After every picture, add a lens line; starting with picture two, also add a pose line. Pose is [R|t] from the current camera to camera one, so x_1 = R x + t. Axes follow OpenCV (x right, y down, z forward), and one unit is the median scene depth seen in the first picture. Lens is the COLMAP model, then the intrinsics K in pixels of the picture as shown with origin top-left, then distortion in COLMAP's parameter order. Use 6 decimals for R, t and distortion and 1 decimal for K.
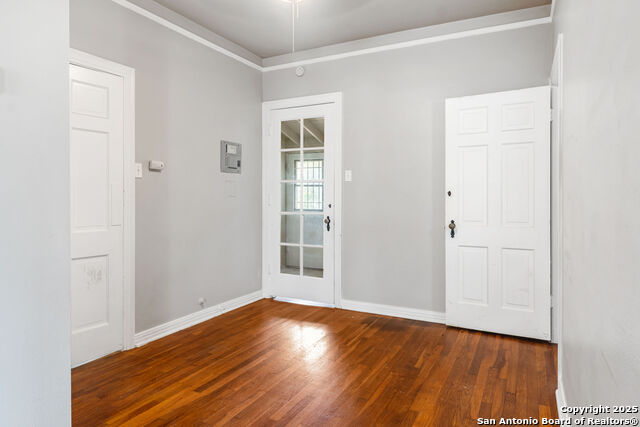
lens RADIAL K [[402.3, 0, 322.0], [0, 402.3, 193.7], [0, 0, 1]] dist [0.001010, 0.000220]
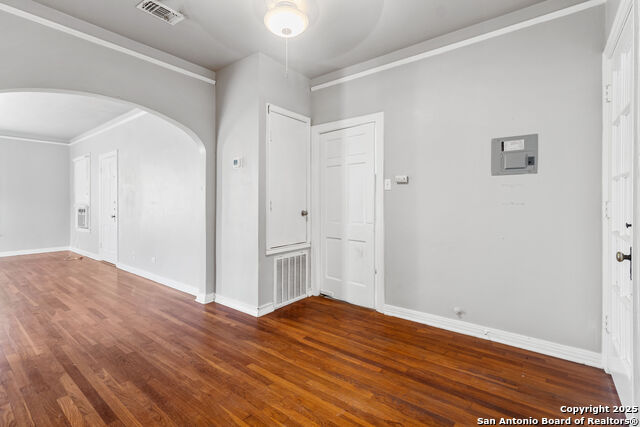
lens RADIAL K [[294.4, 0, 318.7], [0, 294.4, 203.3], [0, 0, 1]] dist [0.001104, -0.000106]
pose [[-0.186453, 0.001344, -0.982463, 0.608870], [0.002577, 0.999996, 0.000879, 0.005062], [0.982461, -0.002368, -0.186456, 1.048947]]
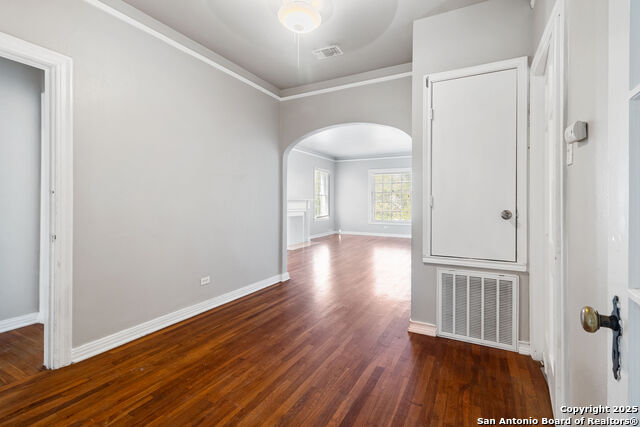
lens RADIAL K [[294.4, 0, 318.7], [0, 294.4, 203.3], [0, 0, 1]] dist [0.001104, -0.000106]
pose [[-0.999862, -0.005039, 0.015821, -0.120911], [-0.005002, 0.999985, 0.002351, 0.017768], [-0.015833, 0.002271, -0.999872, 1.549699]]
